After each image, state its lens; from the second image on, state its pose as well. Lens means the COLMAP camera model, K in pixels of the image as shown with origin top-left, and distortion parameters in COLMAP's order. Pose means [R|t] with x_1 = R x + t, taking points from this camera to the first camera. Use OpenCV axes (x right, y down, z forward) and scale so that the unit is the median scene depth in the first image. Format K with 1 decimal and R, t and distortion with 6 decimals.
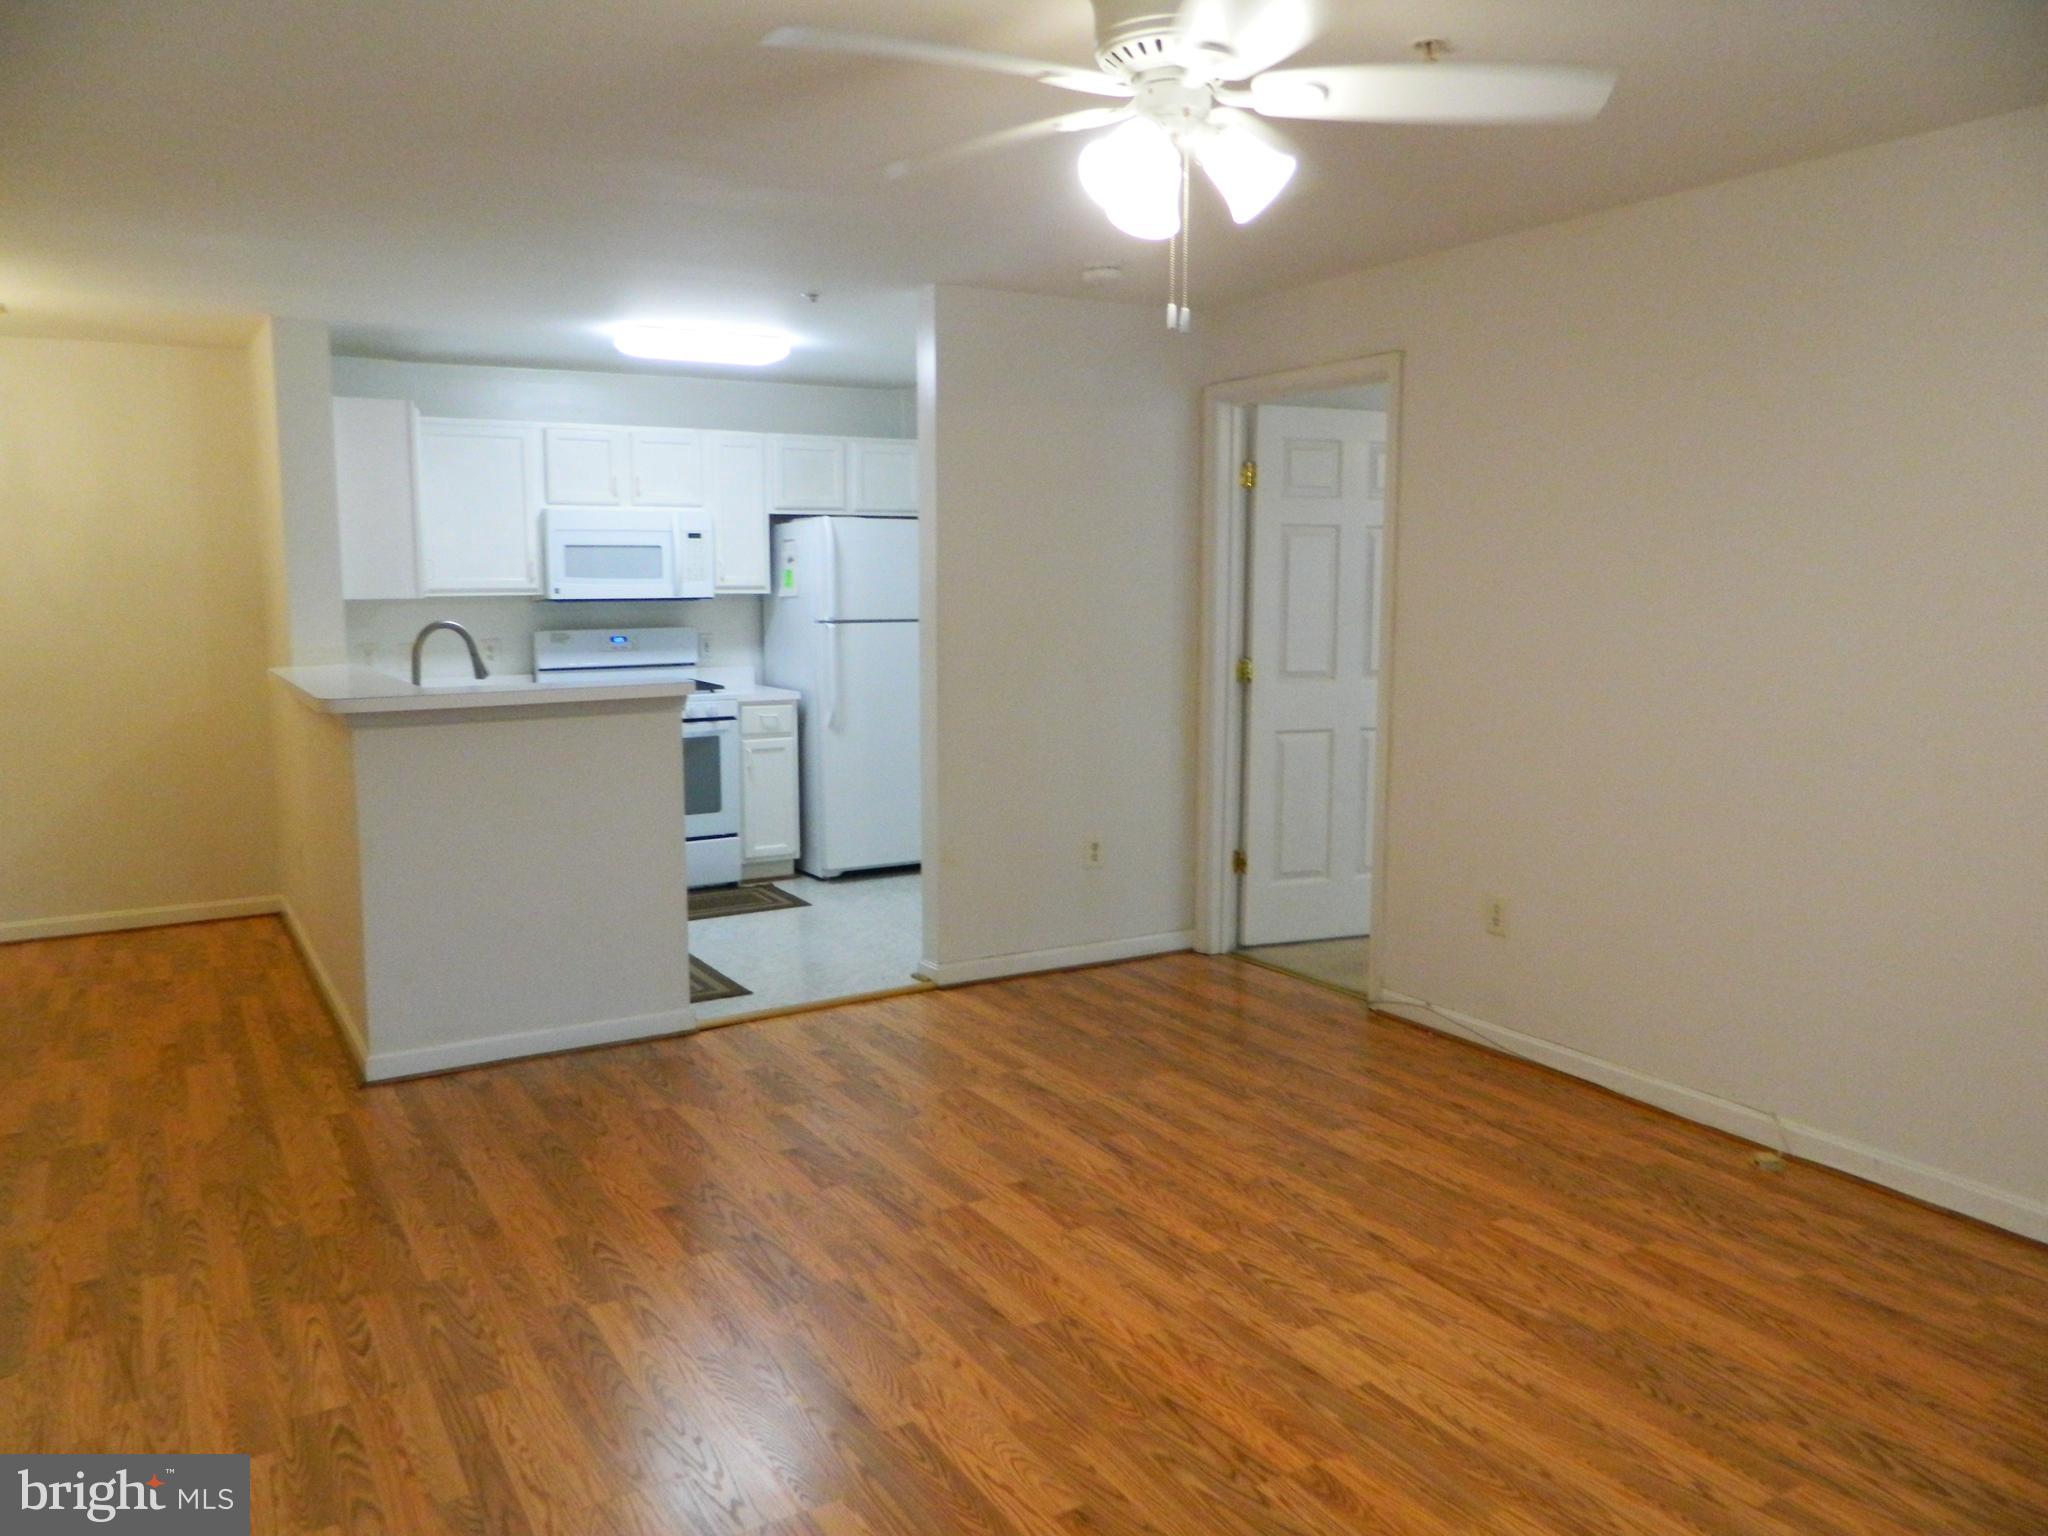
lens RADIAL K [[1509.1, 0, 1020.9], [0, 1509.1, 751.6], [0, 0, 1]] dist [0.006879, -0.008439]
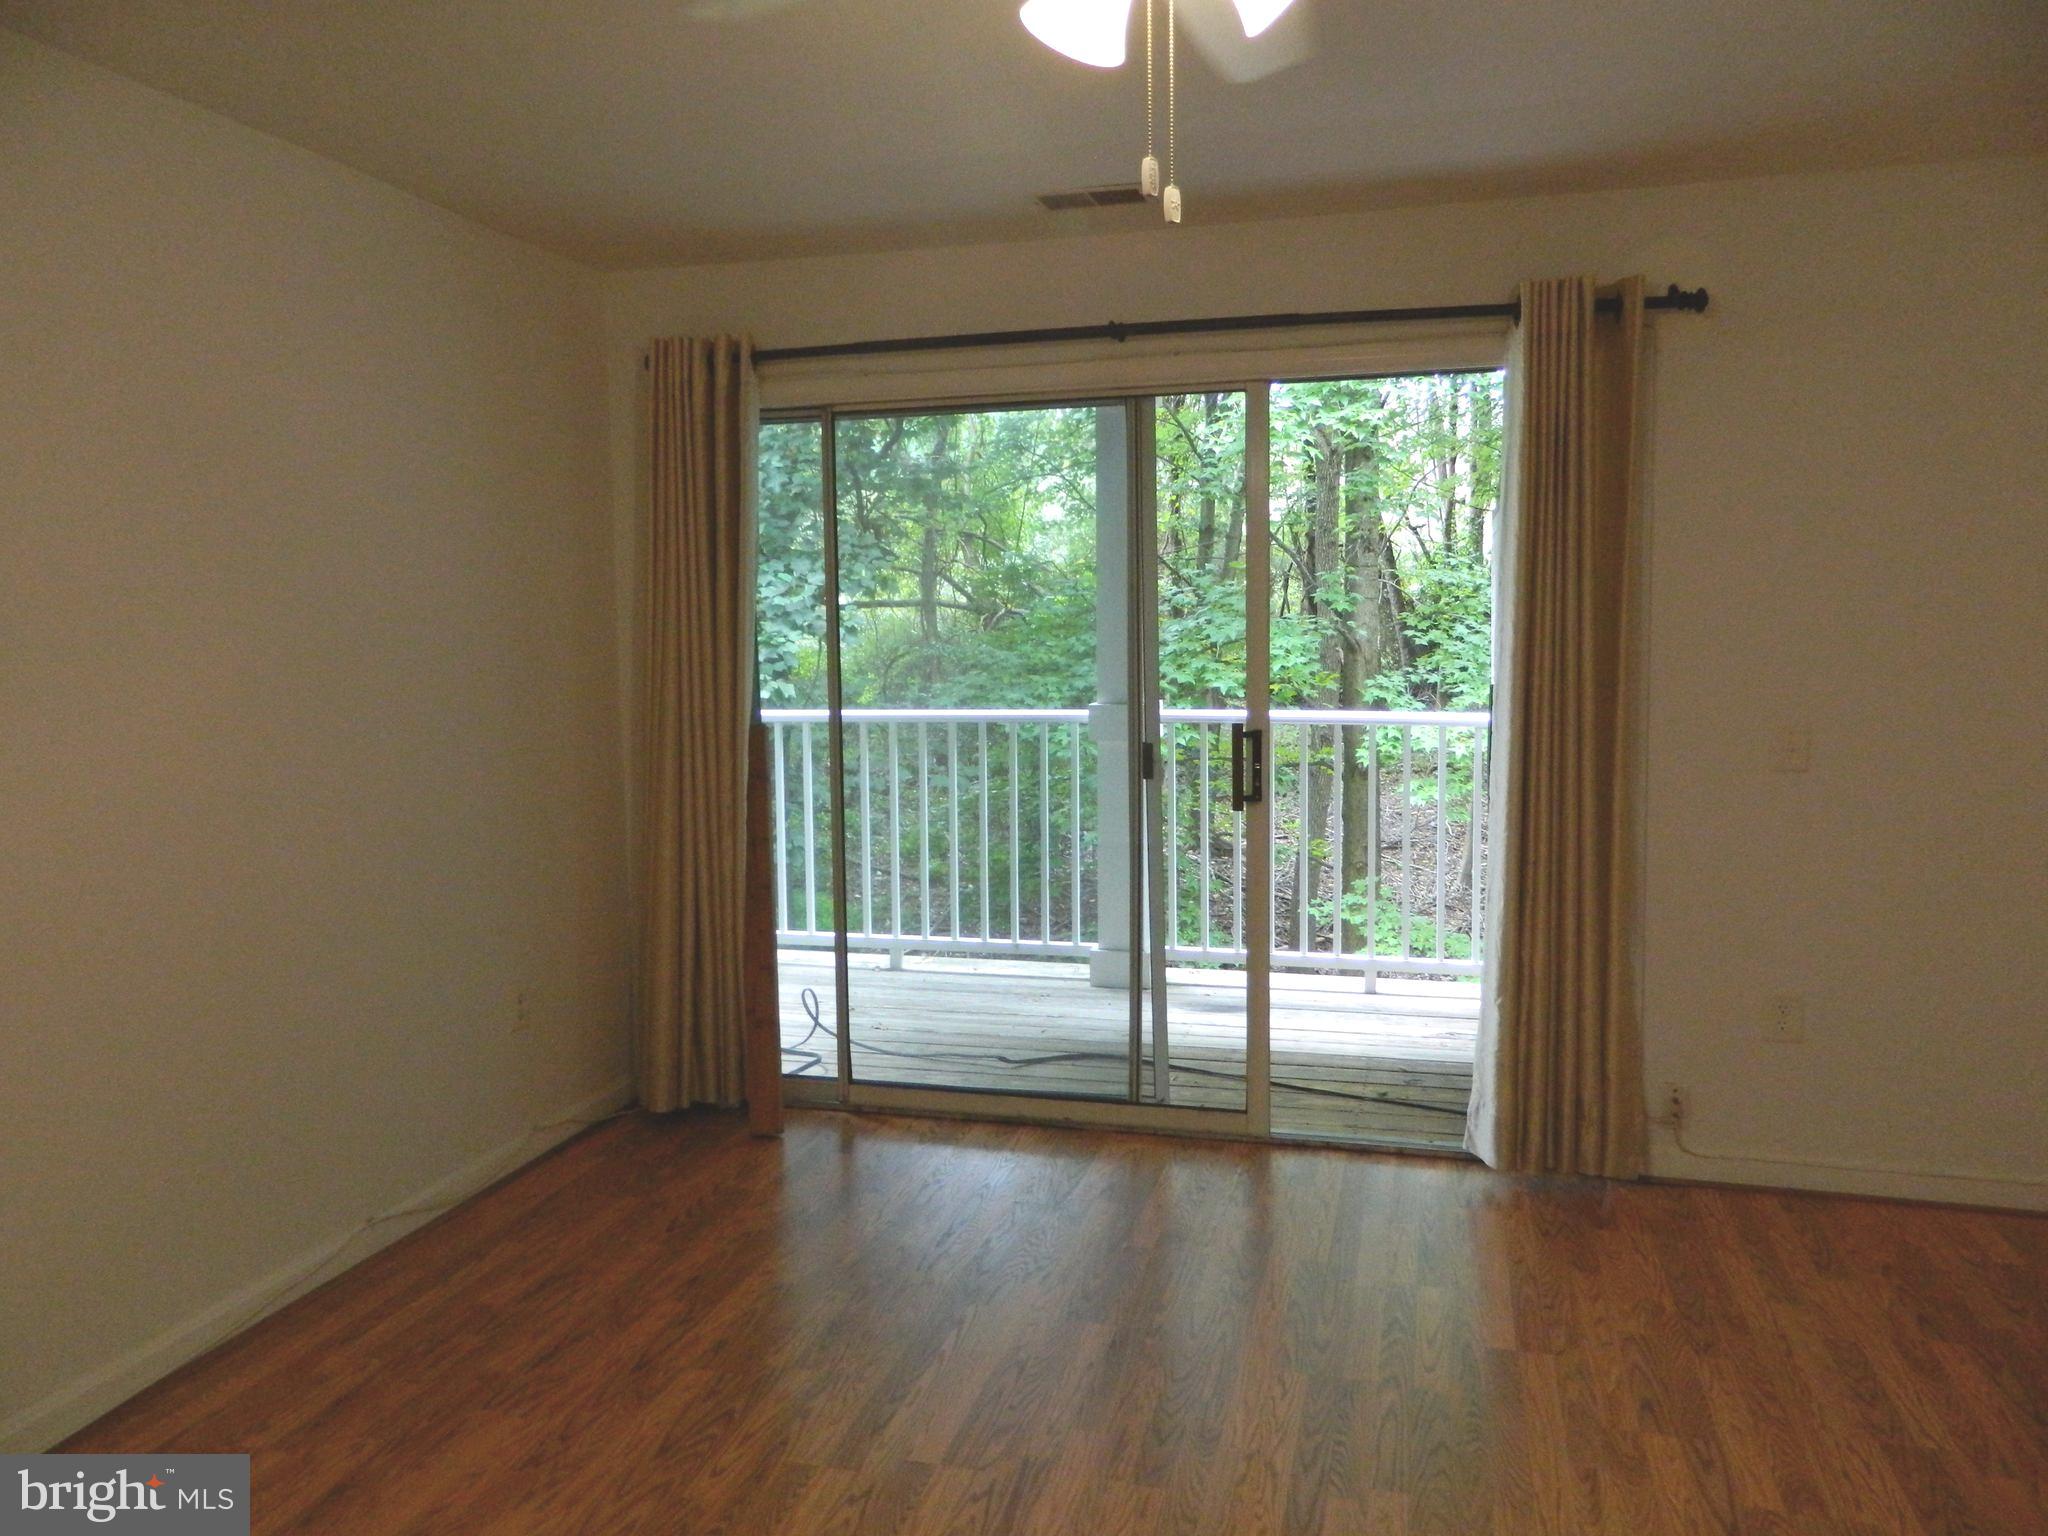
lens RADIAL K [[1509.1, 0, 1020.9], [0, 1509.1, 751.6], [0, 0, 1]] dist [0.006879, -0.008439]
pose [[-0.680002, -0.056817, 0.731006, -0.215231], [0.105113, 0.979141, 0.173882, -0.107148], [-0.725637, 0.195078, -0.659845, 0.955279]]
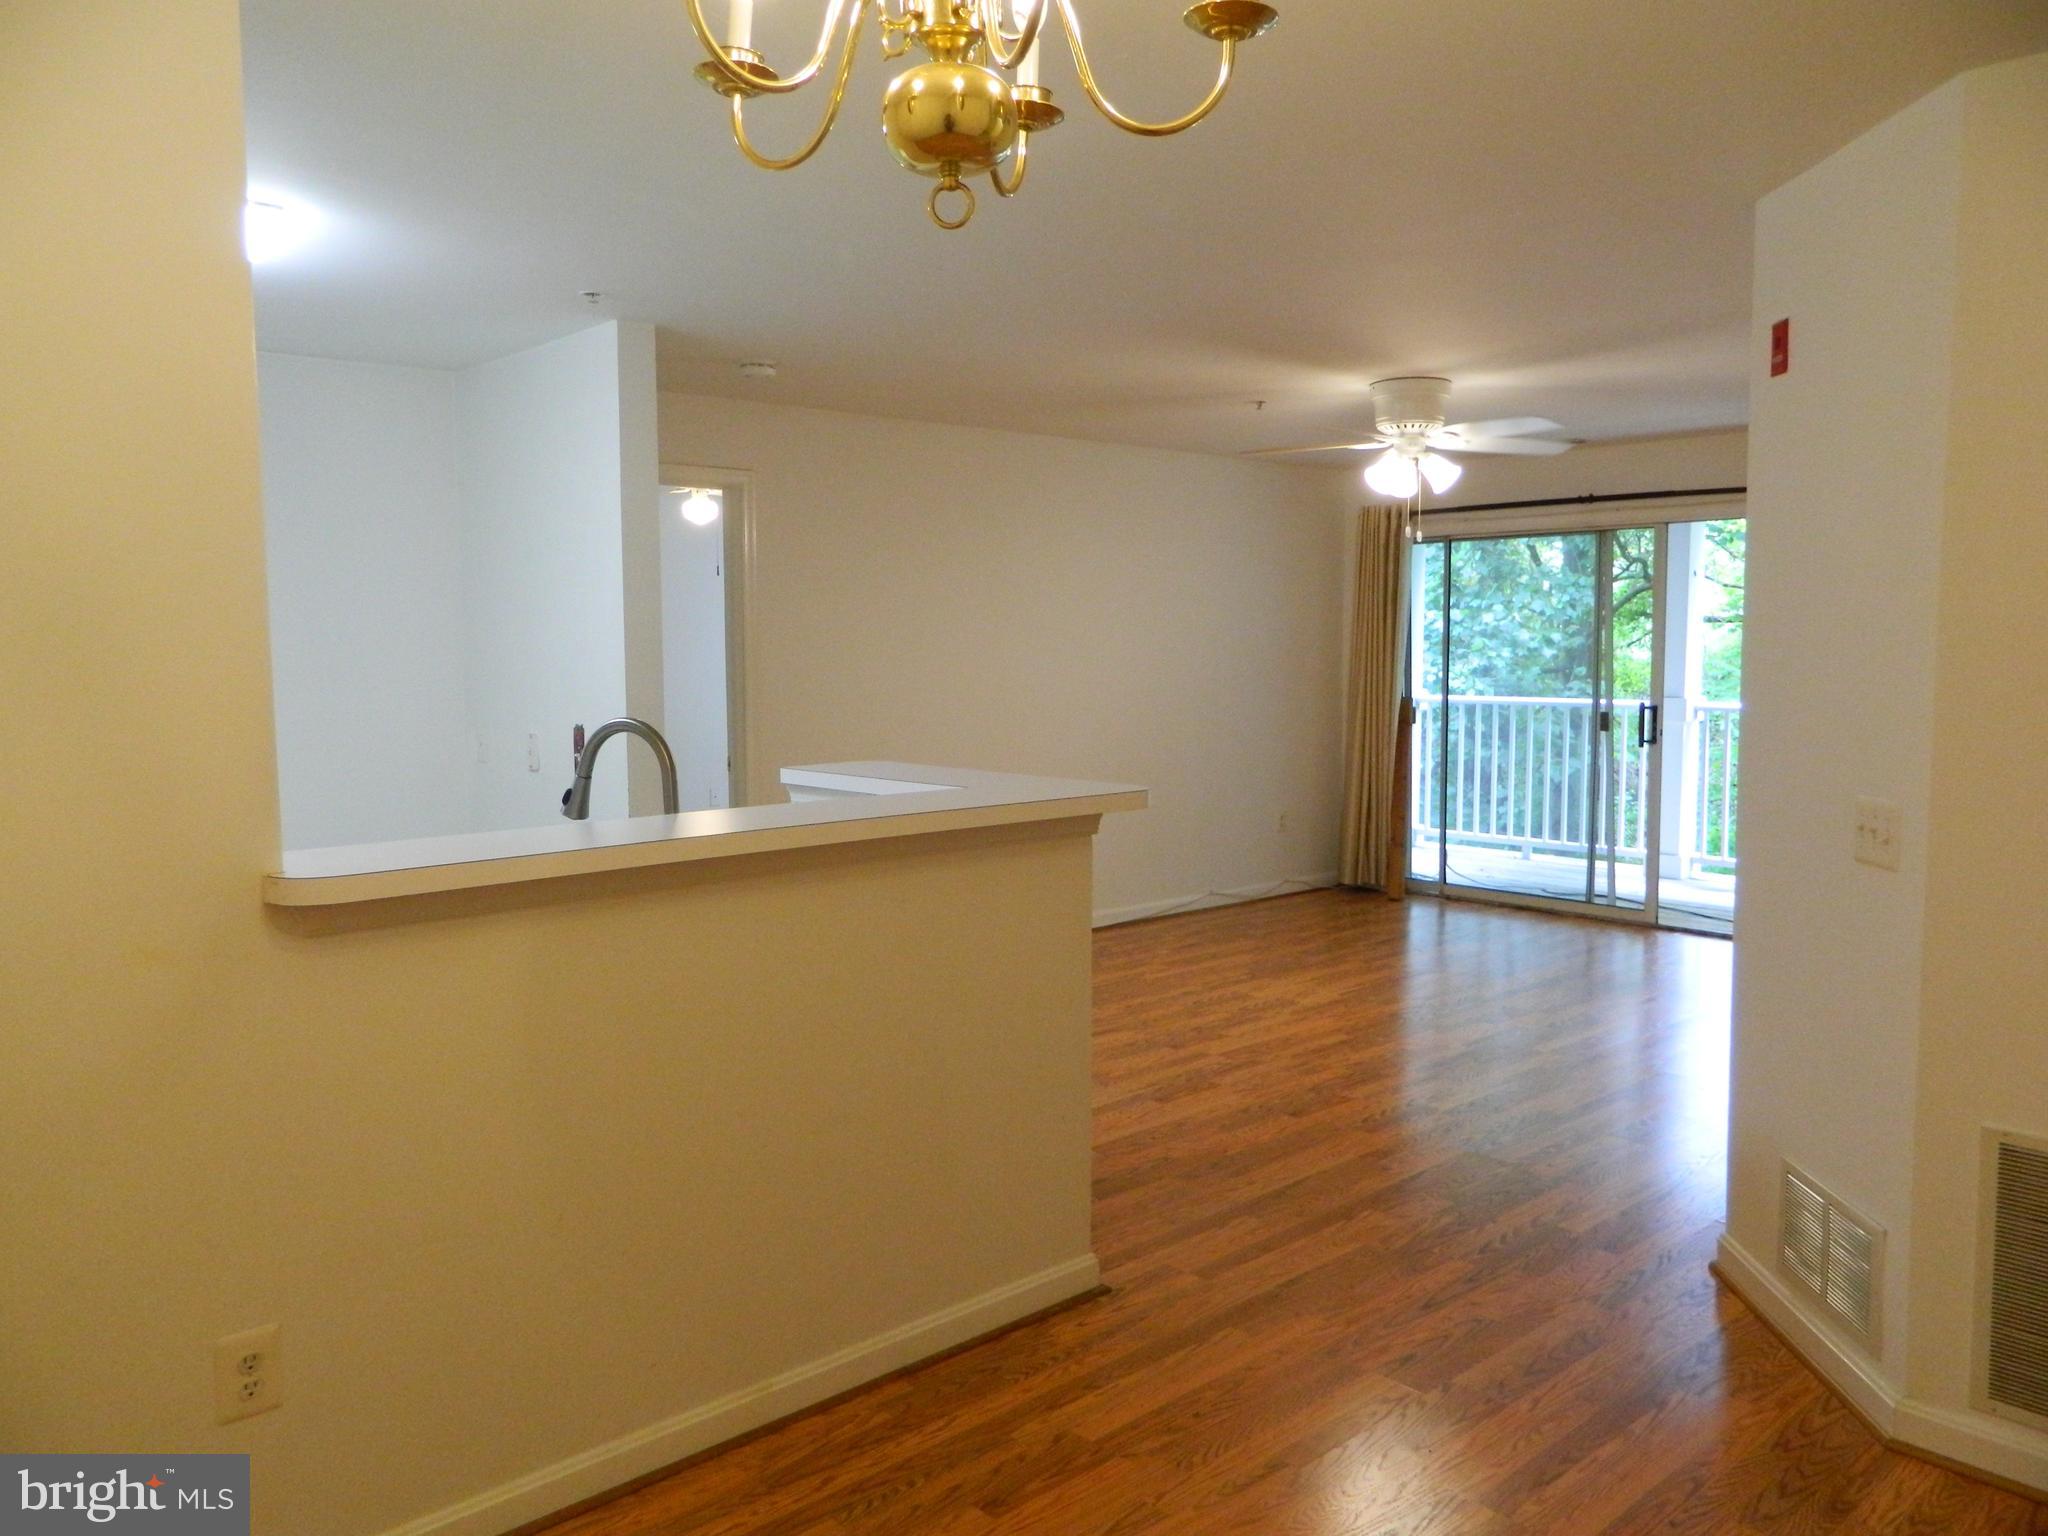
lens RADIAL K [[1509.1, 0, 1020.9], [0, 1509.1, 751.6], [0, 0, 1]] dist [0.006879, -0.008439]
pose [[-0.192471, -0.066358, 0.979056, -1.352159], [0.125982, 0.987784, 0.091716, -0.149945], [-0.973182, 0.140996, -0.181760, 1.321964]]
